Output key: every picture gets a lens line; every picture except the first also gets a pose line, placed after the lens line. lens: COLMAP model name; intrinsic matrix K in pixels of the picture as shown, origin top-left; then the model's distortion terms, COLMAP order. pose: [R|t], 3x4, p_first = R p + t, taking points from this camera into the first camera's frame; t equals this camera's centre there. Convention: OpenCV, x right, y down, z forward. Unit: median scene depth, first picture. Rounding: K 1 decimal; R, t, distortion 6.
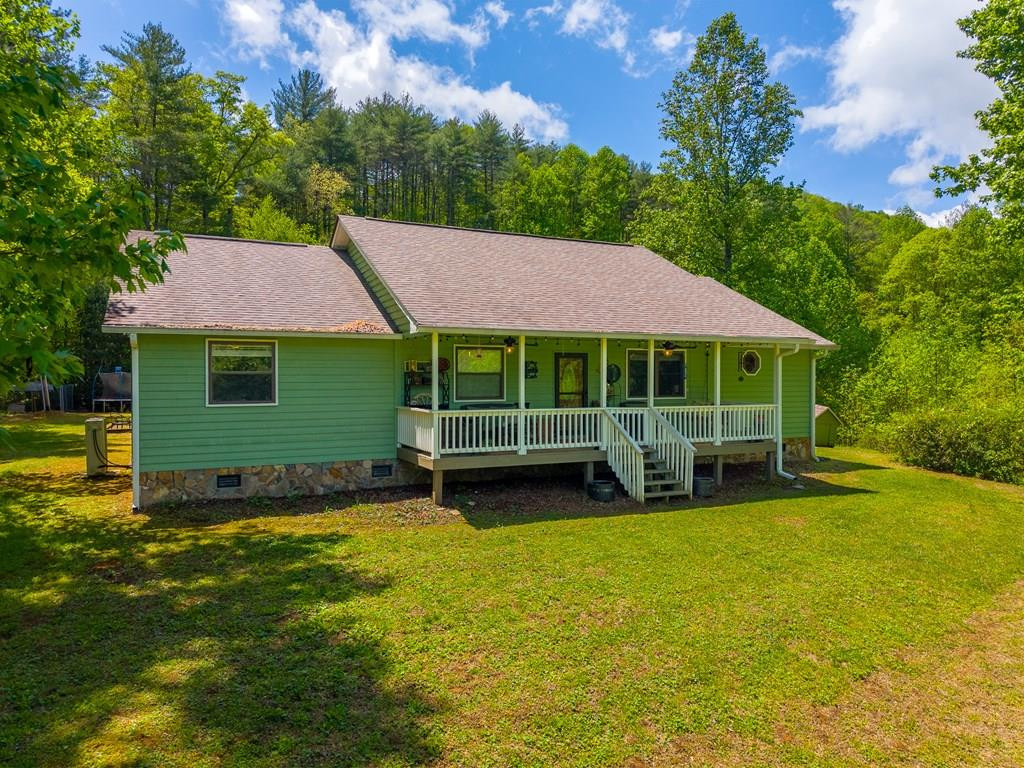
lens RADIAL K [[671.5, 0, 512.0], [0, 671.5, 384.0], [0, 0, 1]] dist [0.035901, -0.032649]
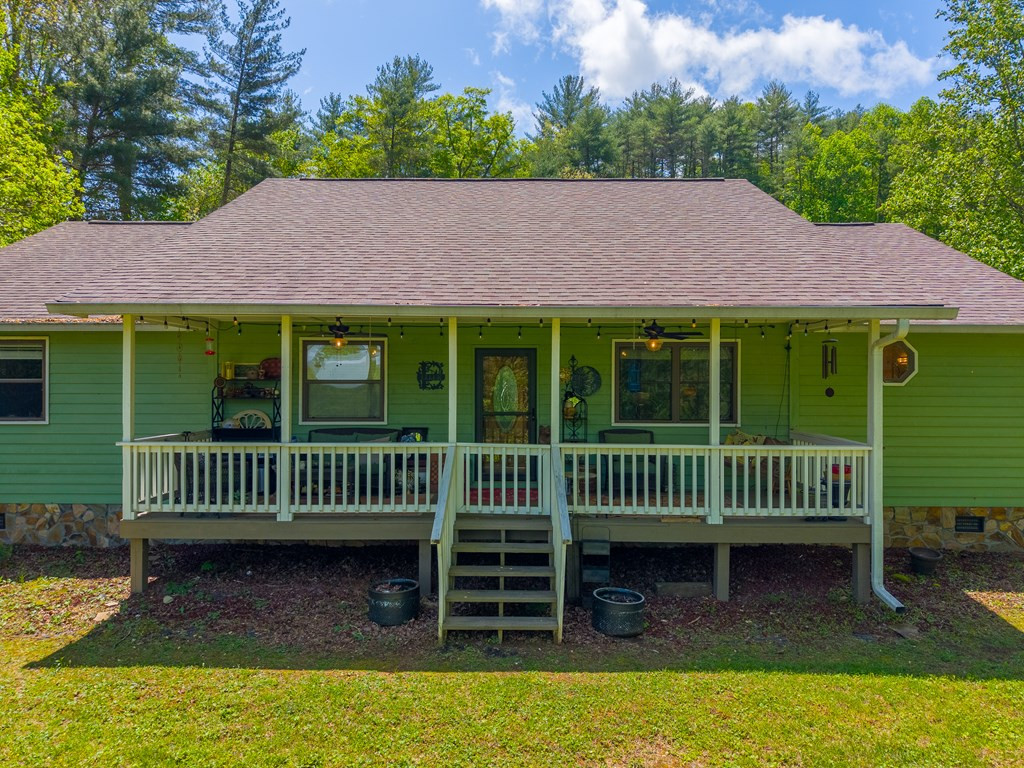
lens RADIAL K [[671.5, 0, 512.0], [0, 671.5, 384.0], [0, 0, 1]] dist [0.035901, -0.032649]
pose [[0.903648, 0.003854, -0.428259, 0.381301], [-0.006331, 0.999970, -0.004360, -0.011124], [0.428230, 0.006651, 0.903645, 0.469846]]
